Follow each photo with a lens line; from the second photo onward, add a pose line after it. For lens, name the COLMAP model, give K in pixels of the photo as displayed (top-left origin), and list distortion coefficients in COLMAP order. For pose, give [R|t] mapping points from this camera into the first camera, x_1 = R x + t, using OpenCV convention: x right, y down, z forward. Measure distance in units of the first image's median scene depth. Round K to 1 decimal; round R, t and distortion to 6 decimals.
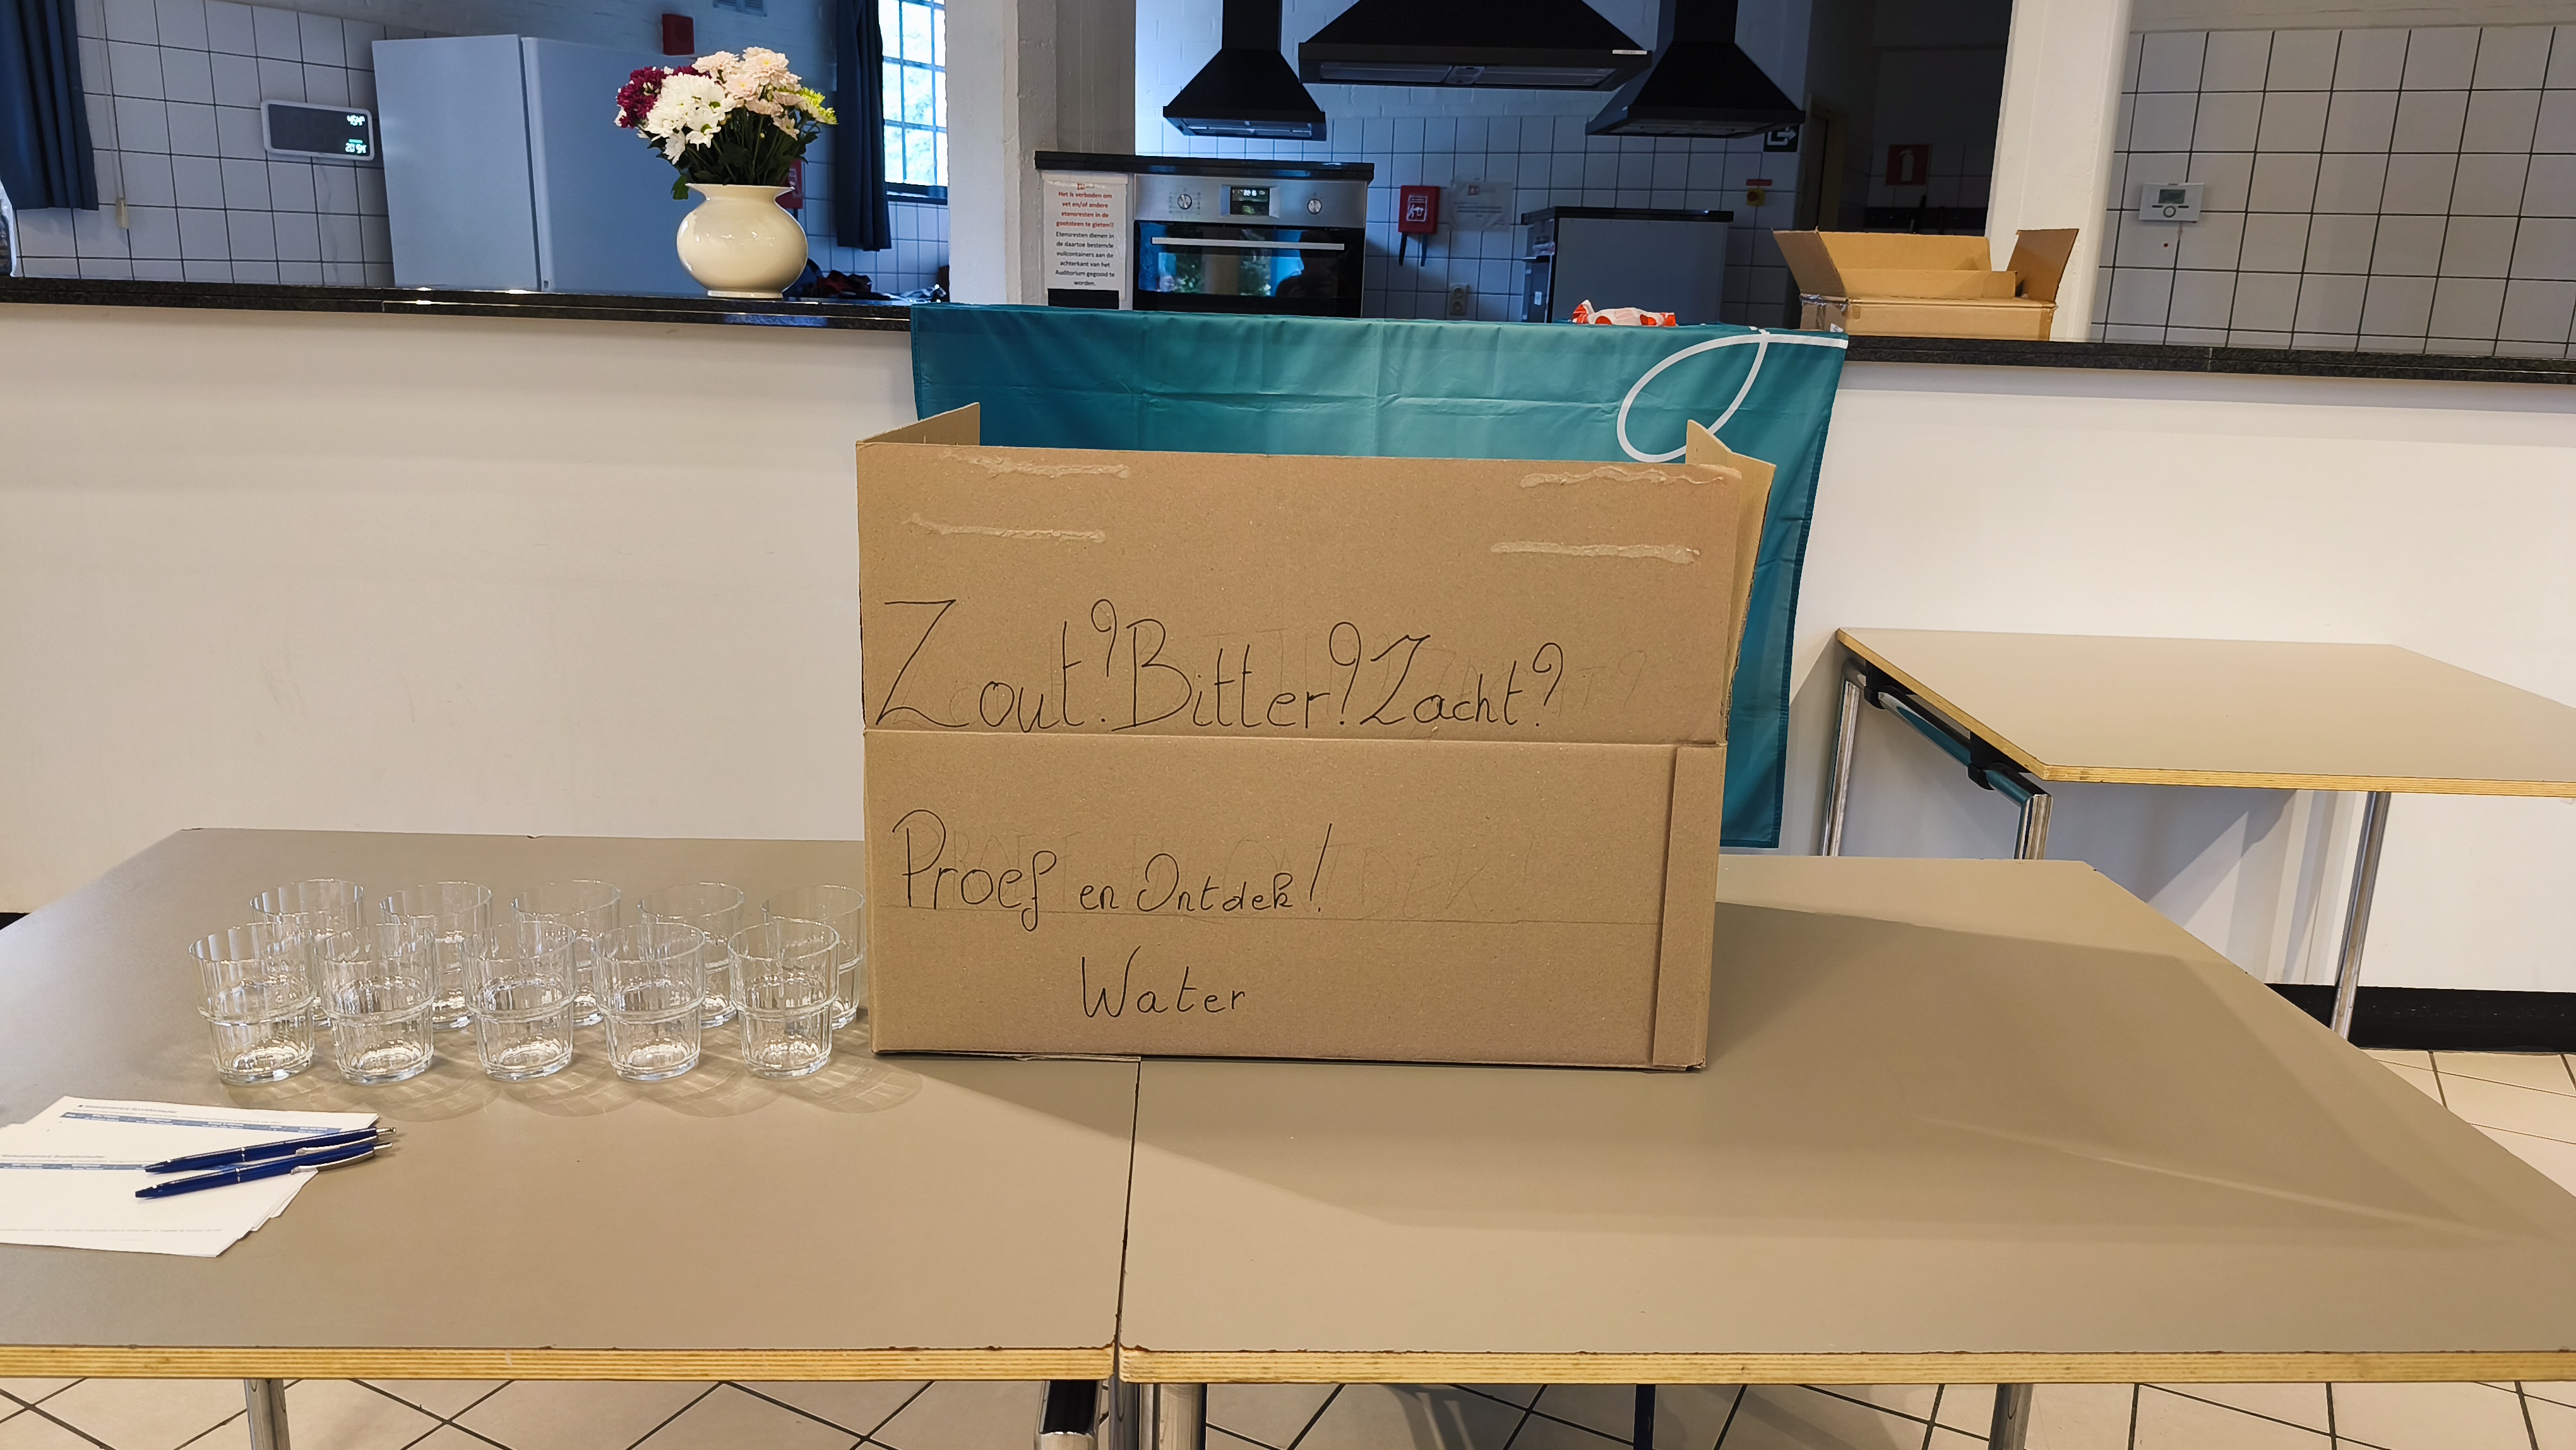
lens RADIAL K [[1812.9, 0, 1292.6], [0, 1812.9, 721.3], [0, 0, 1]] dist [-0.006533, -0.001860]
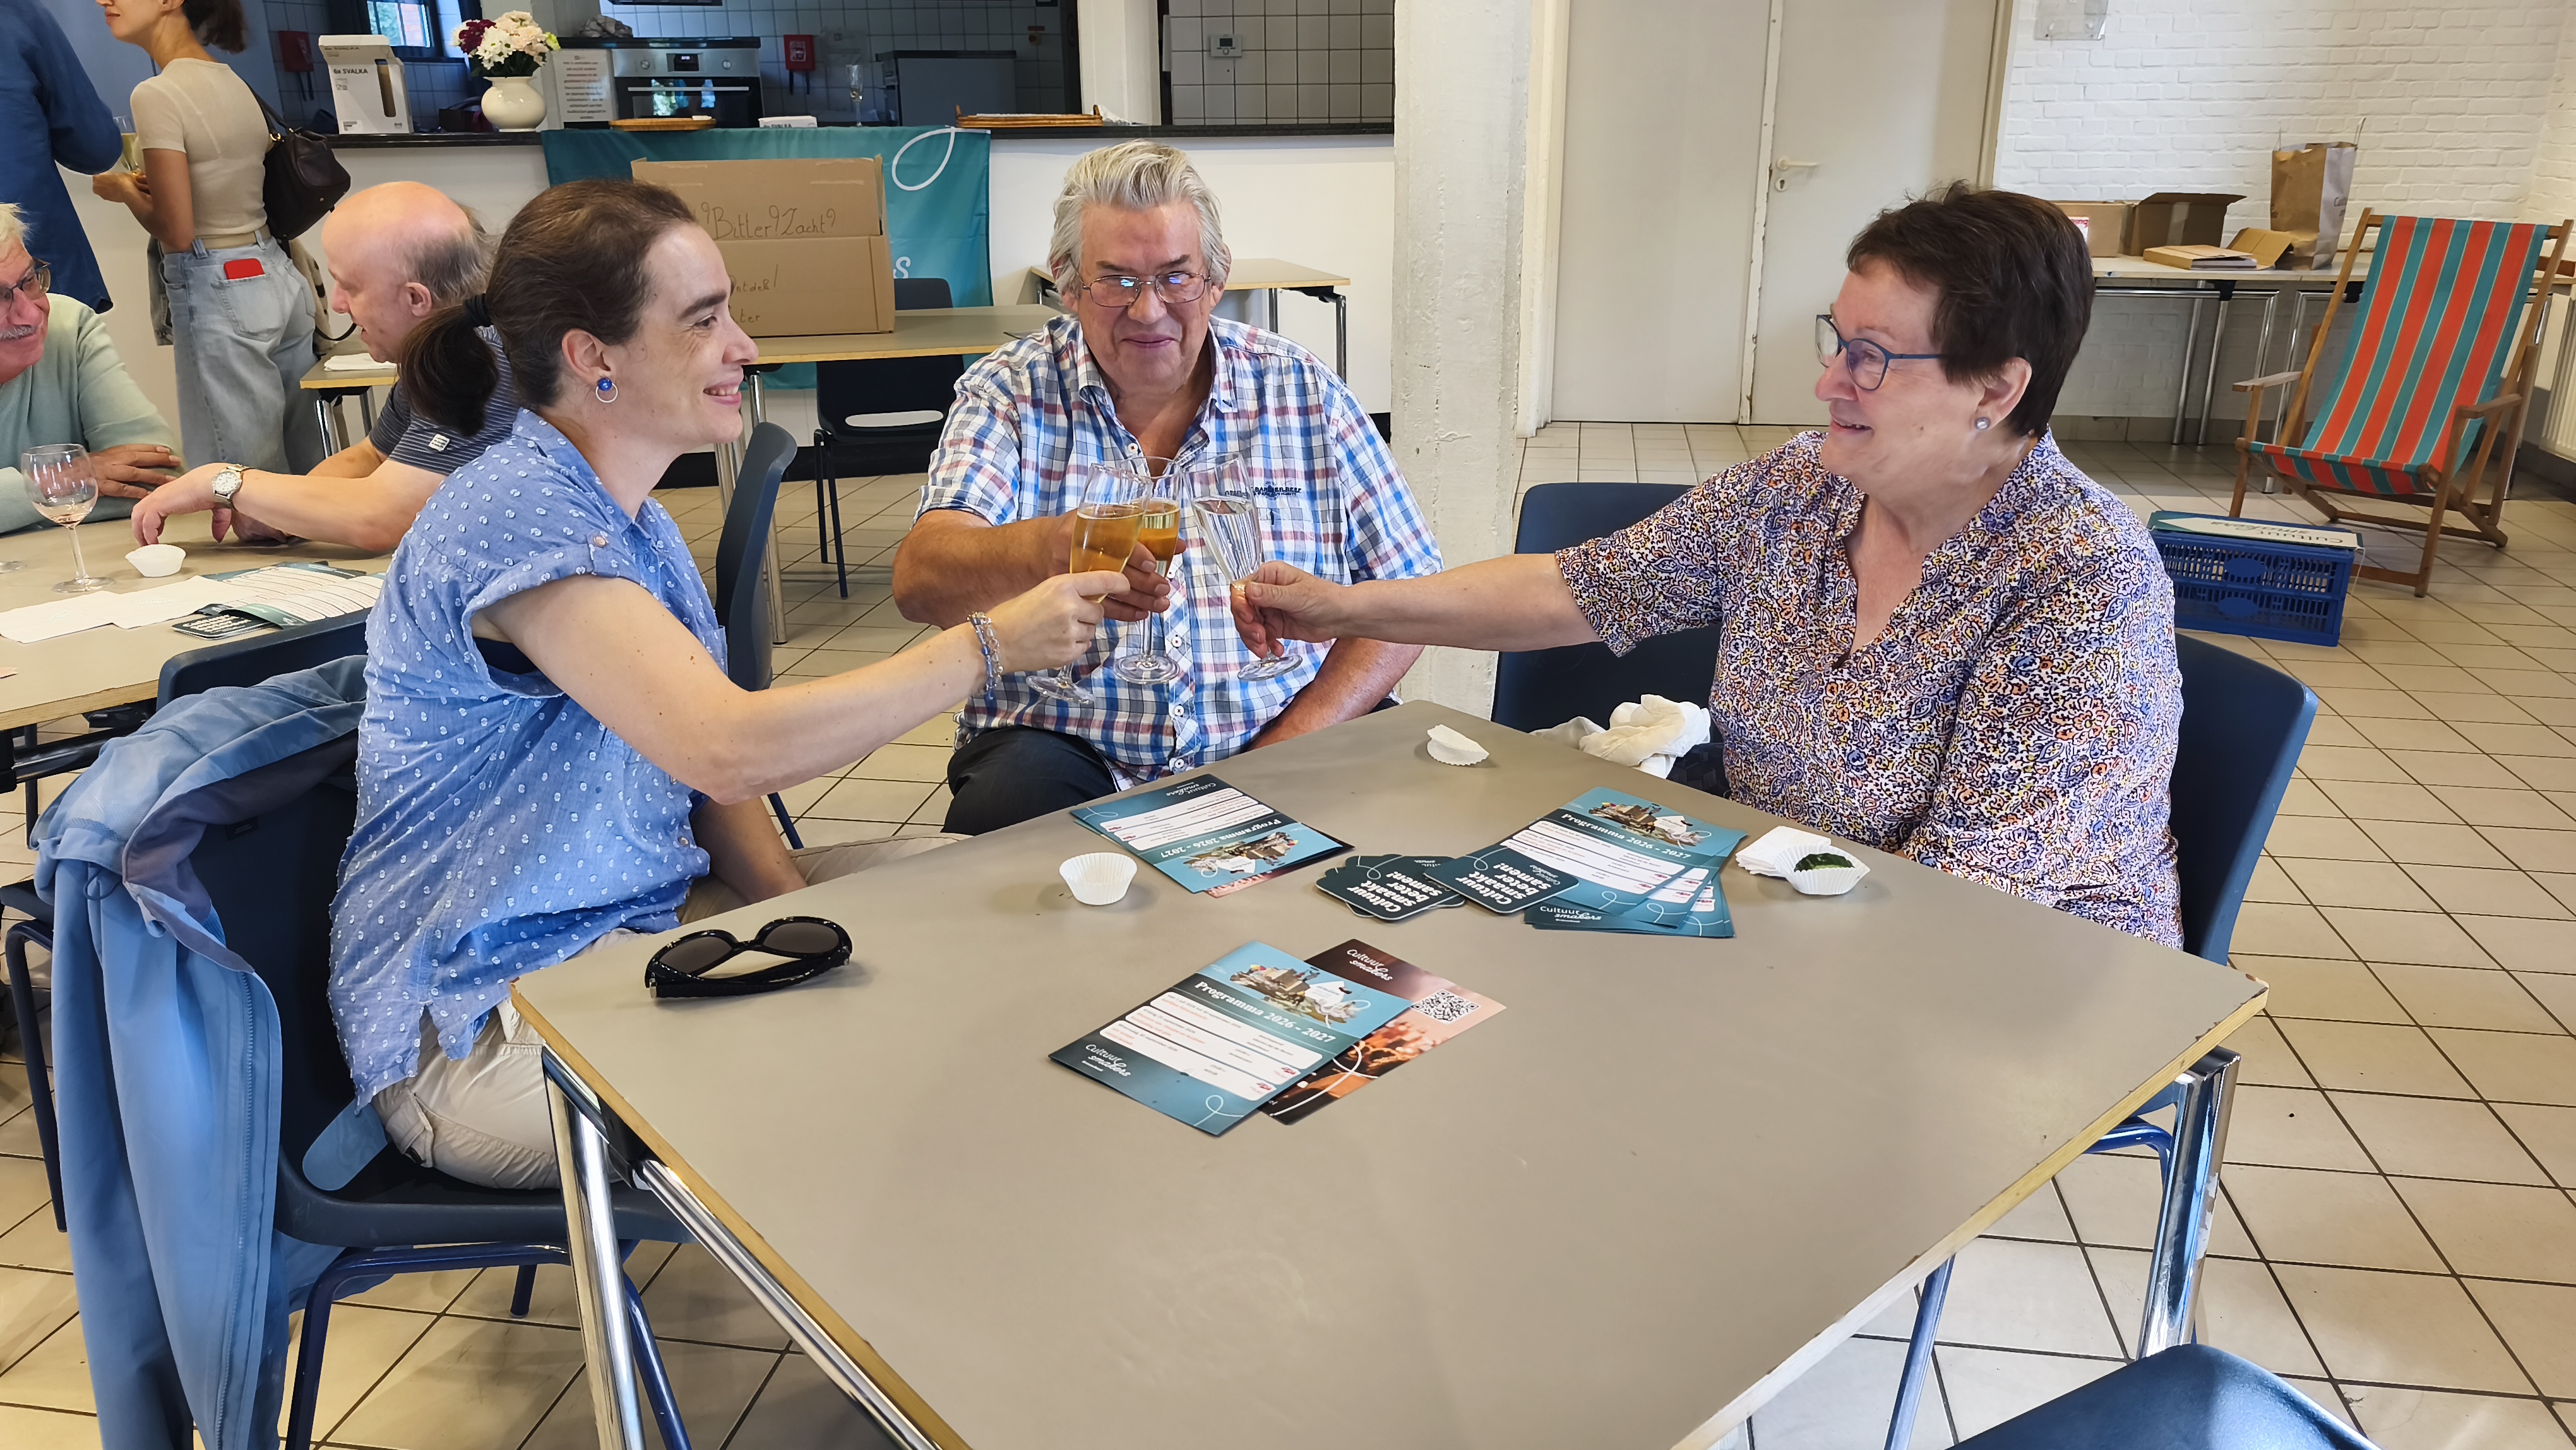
lens RADIAL K [[1812.9, 0, 1307.4], [0, 1812.9, 740.1], [0, 0, 1]] dist [-0.006533, -0.001860]
pose [[0.950271, -0.136732, 0.279804, -0.116415], [0.107302, 0.987200, 0.117996, 0.691166], [-0.292356, -0.082105, 0.952779, -2.893160]]
